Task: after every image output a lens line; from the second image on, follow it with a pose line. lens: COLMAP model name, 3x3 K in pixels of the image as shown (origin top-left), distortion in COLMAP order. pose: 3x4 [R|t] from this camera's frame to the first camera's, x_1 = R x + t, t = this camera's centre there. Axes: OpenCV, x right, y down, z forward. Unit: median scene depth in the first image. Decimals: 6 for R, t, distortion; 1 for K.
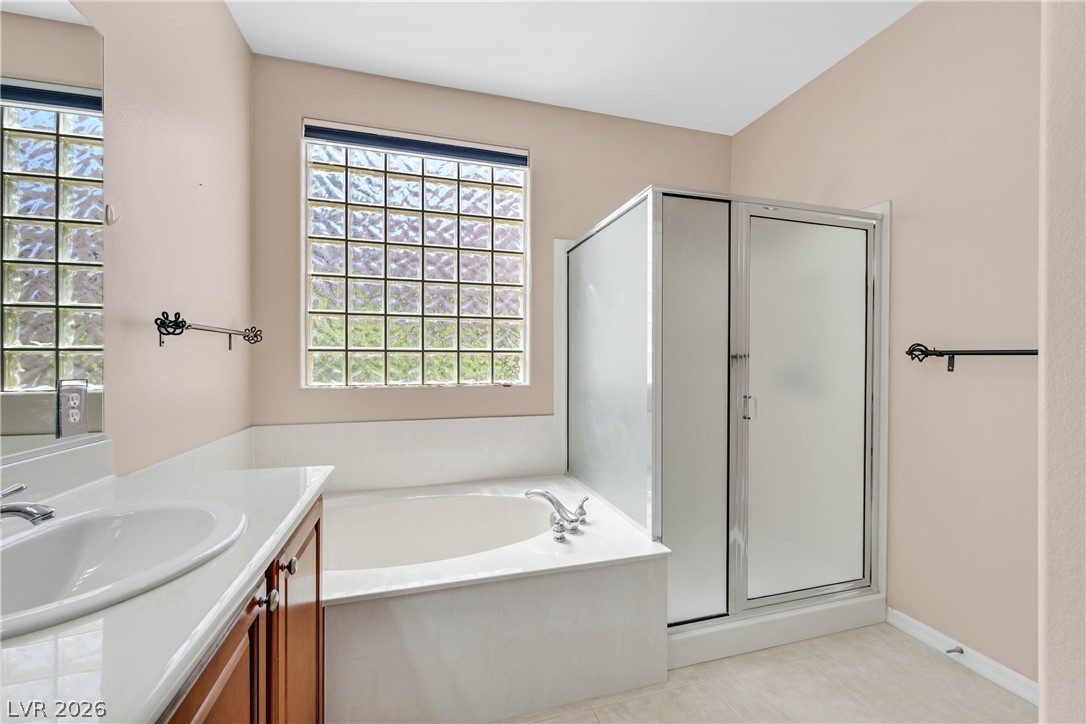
lens RADIAL K [[438.2, 0, 543.0], [0, 438.2, 362.0], [0, 0, 1]] dist [0.000706, -0.000045]
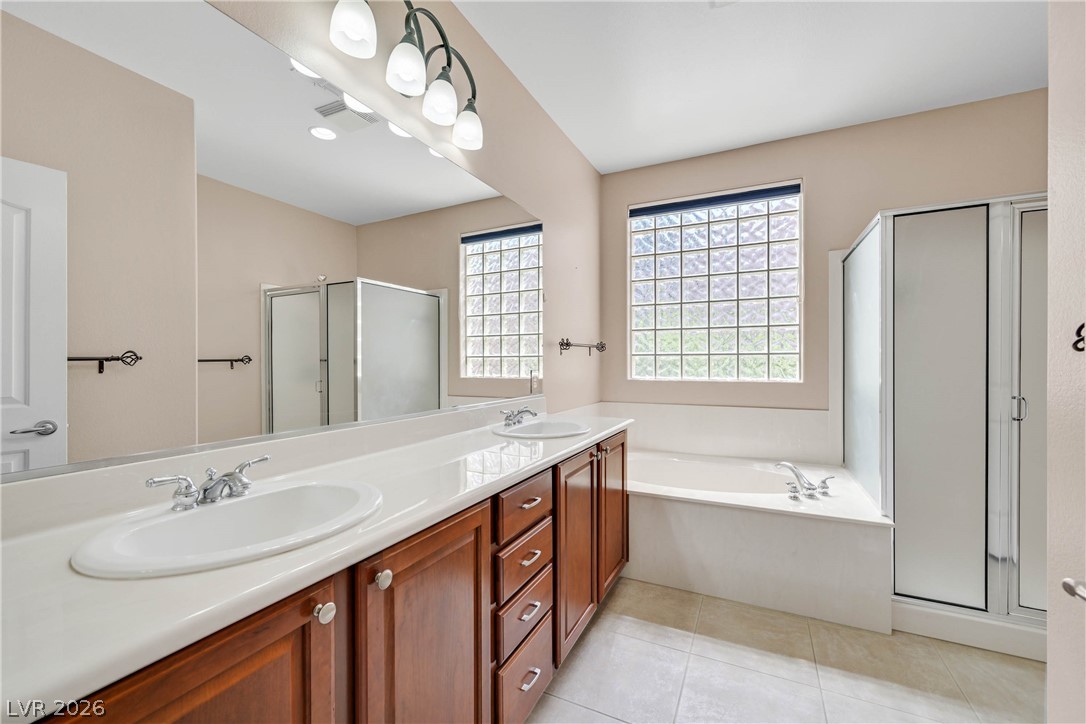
lens RADIAL K [[438.2, 0, 543.0], [0, 438.2, 362.0], [0, 0, 1]] dist [0.000706, -0.000045]
pose [[0.737996, -0.001908, -0.674802, 0.261421], [0.001868, 0.999998, -0.000784, -0.001658], [0.674803, -0.000682, 0.737998, -0.332361]]
